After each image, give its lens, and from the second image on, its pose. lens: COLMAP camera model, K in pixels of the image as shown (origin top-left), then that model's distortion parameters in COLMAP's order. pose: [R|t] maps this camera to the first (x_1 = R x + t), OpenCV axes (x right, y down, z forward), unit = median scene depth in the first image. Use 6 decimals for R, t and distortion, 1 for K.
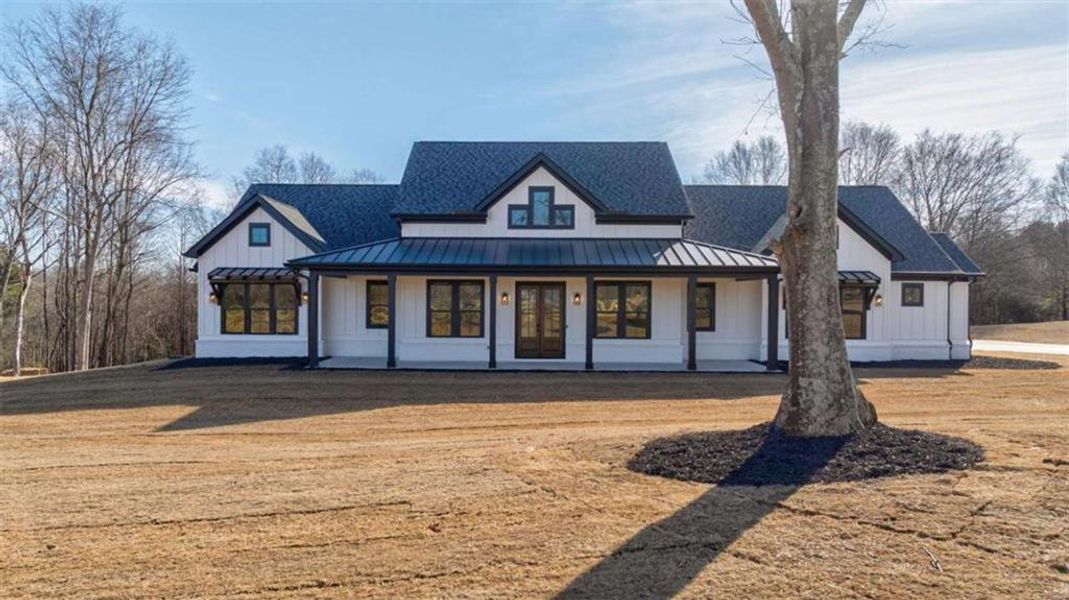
lens RADIAL K [[761.4, 0, 533.7], [0, 761.4, 303.2], [0, 0, 1]] dist [-0.008335, -0.002453]
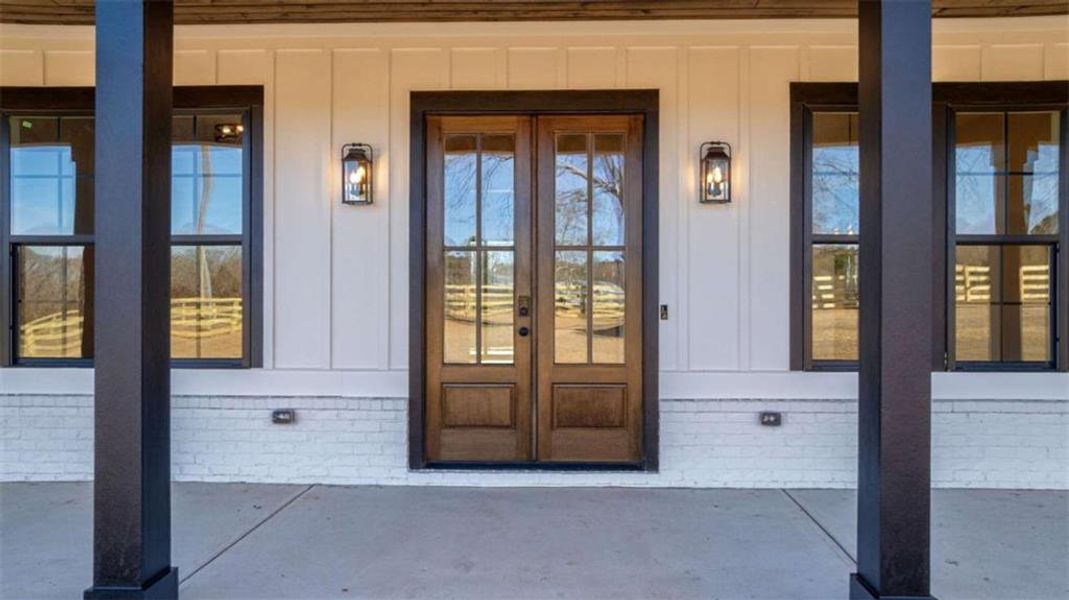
lens RADIAL K [[761.4, 0, 531.0], [0, 761.4, 304.3], [0, 0, 1]] dist [-0.008335, -0.002453]
pose [[0.999712, -0.005817, -0.023286, 0.012813], [0.005730, 0.999976, -0.003768, 0.029287], [0.023308, 0.003634, 0.999722, 0.795817]]
